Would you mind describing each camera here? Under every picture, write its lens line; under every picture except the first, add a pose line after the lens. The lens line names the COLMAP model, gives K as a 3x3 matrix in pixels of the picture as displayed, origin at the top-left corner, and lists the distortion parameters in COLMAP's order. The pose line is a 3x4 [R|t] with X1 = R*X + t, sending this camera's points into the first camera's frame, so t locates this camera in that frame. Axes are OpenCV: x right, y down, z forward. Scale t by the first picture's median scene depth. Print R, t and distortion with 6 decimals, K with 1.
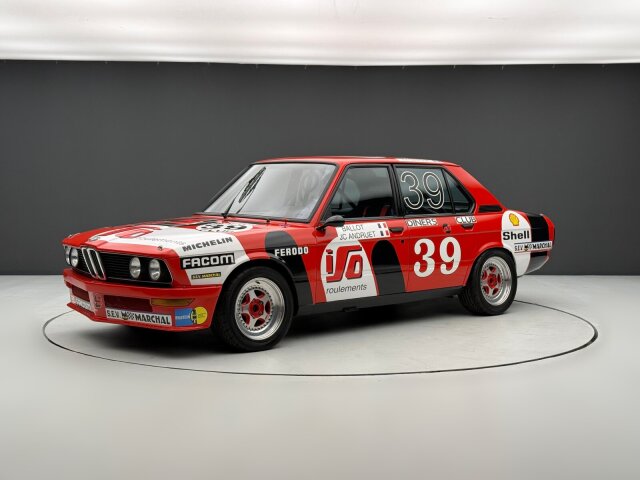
lens RADIAL K [[883.8, 0, 320.0], [0, 883.8, 240.0], [0, 0, 1]] dist [-0.033572, -0.032654]
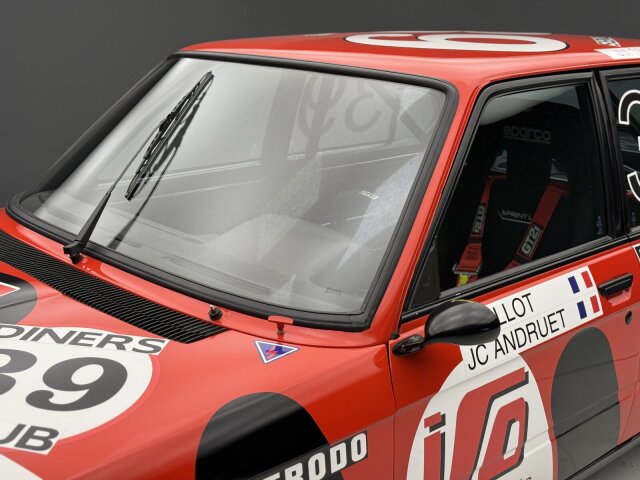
lens RADIAL K [[883.8, 0, 320.0], [0, 883.8, 240.0], [0, 0, 1]] dist [-0.033572, -0.032654]
pose [[0.999583, -0.000521, 0.028867, -0.030971], [-0.005255, 0.979857, 0.199633, -0.090287], [-0.028389, -0.199702, 0.979445, 0.673058]]
